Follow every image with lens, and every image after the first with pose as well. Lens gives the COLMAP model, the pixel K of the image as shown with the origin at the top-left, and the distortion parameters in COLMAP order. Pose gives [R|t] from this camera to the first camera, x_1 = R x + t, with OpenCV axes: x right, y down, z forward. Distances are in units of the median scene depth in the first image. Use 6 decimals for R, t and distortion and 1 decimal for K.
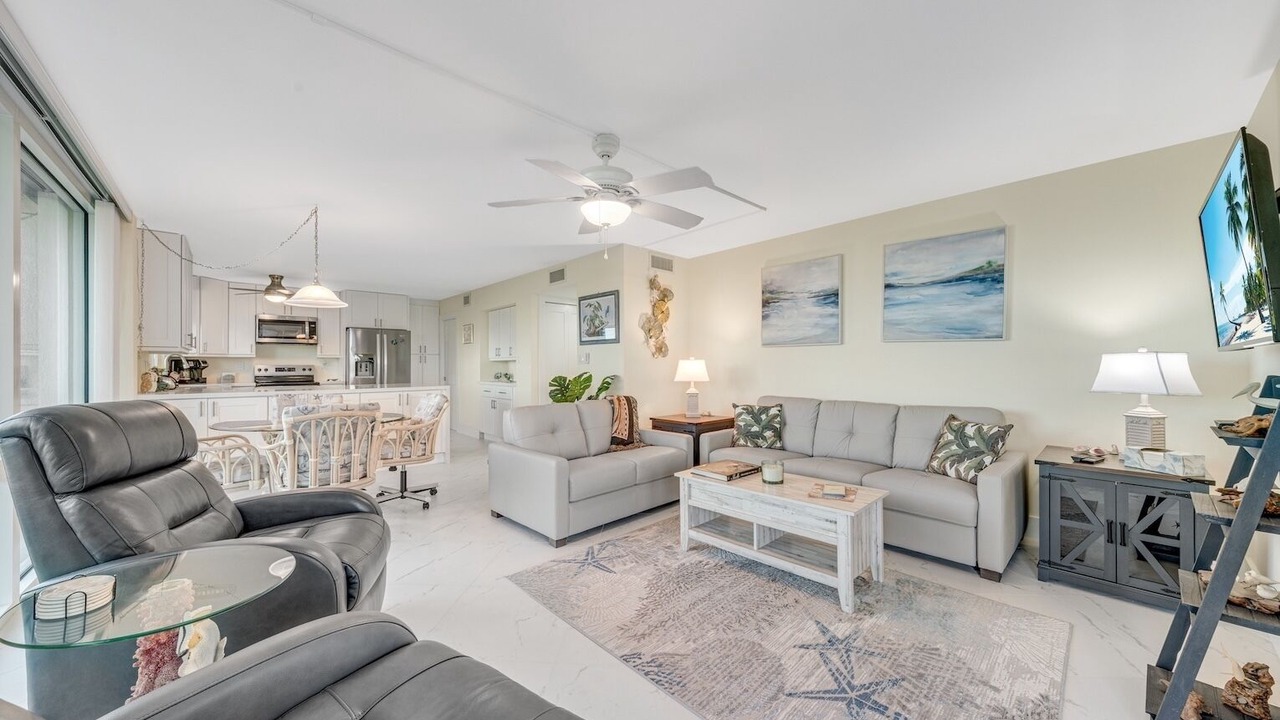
lens RADIAL K [[449.7, 0, 638.9], [0, 449.7, 362.8], [0, 0, 1]] dist [-0.002232, 0.000019]
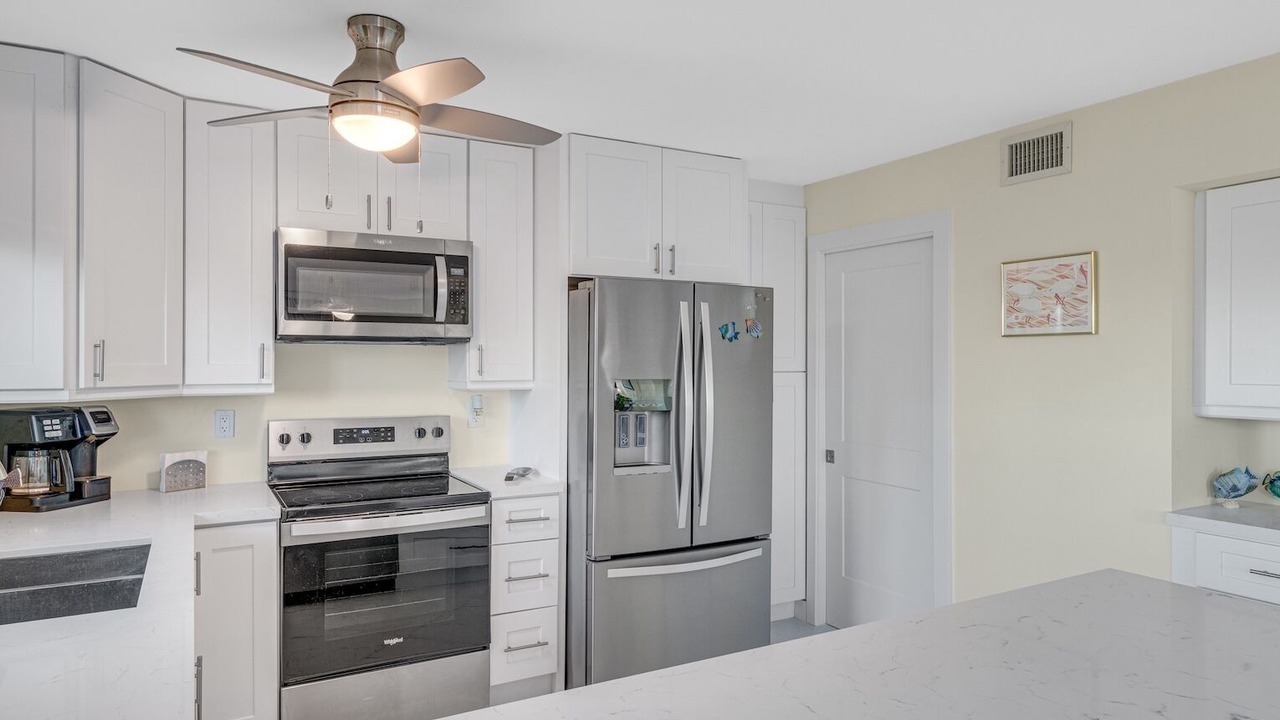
lens RADIAL K [[785.8, 0, 640.0], [0, 785.8, 360.0], [0, 0, 1]] dist [0.004385, 0.001962]
pose [[0.974728, 0.005092, -0.223337, -0.933148], [-0.004393, 0.999984, 0.003628, -0.058919], [0.223352, -0.002555, 0.974735, 1.032020]]
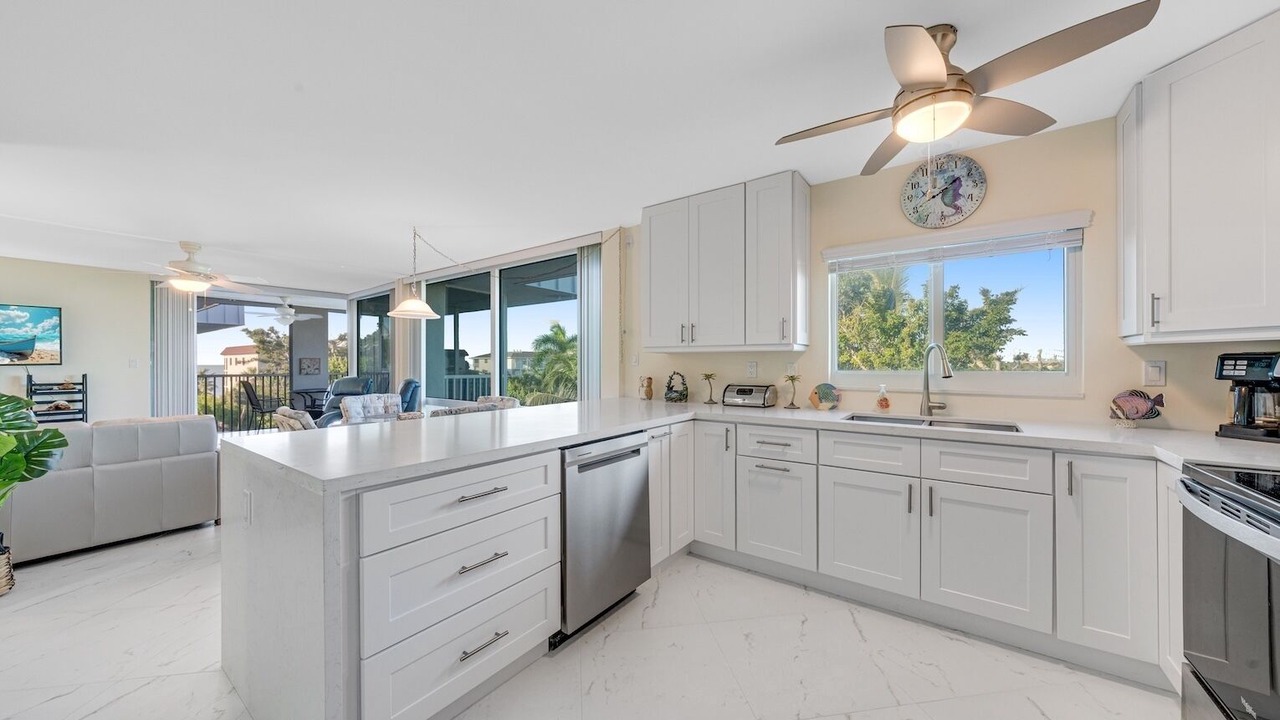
lens RADIAL K [[441.6, 0, 639.0], [0, 441.6, 362.4], [0, 0, 1]] dist [-0.000582, 0.000215]
pose [[-0.980820, 0.007111, -0.194784, -0.906864], [0.008027, 0.999960, -0.003912, -0.004254], [0.194748, -0.005400, -0.980838, 1.894655]]
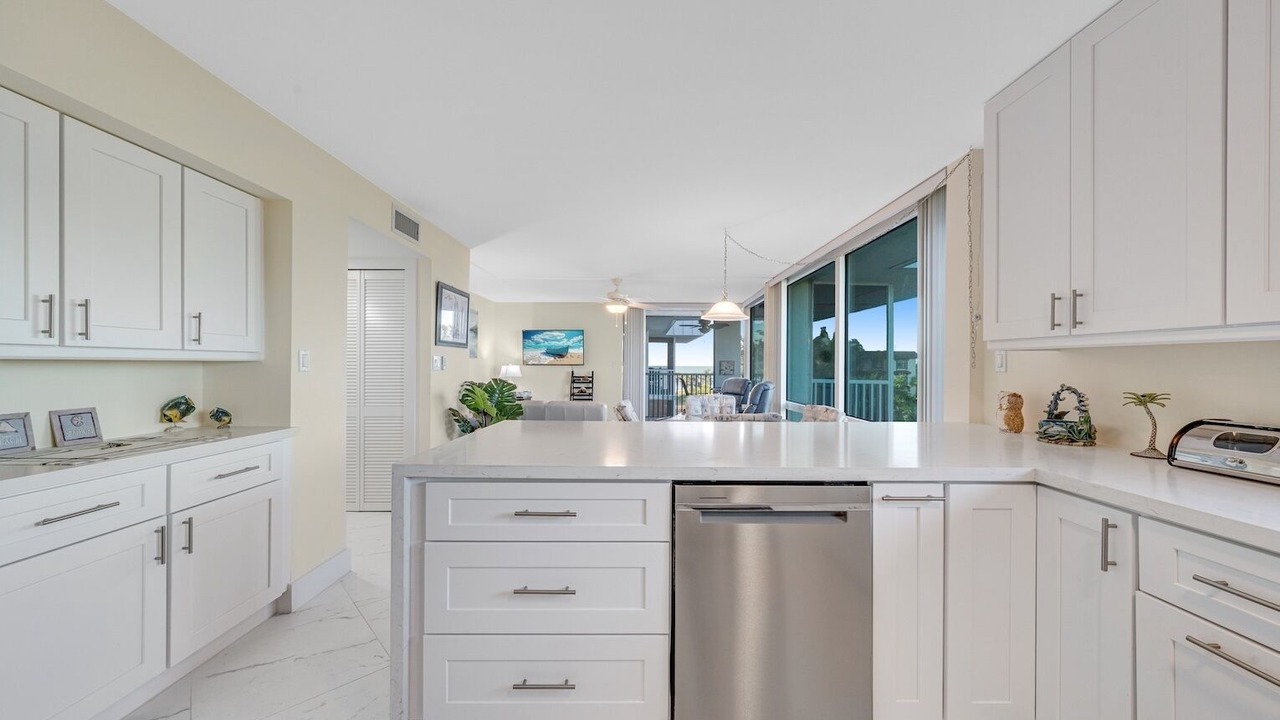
lens RADIAL K [[449.7, 0, 638.9], [0, 449.7, 362.8], [0, 0, 1]] dist [-0.002232, 0.000019]
pose [[-0.735513, 0.003832, 0.677500, -1.136338], [-0.004824, 0.999929, -0.010893, -0.004988], [-0.677494, -0.011281, -0.735442, 1.696531]]
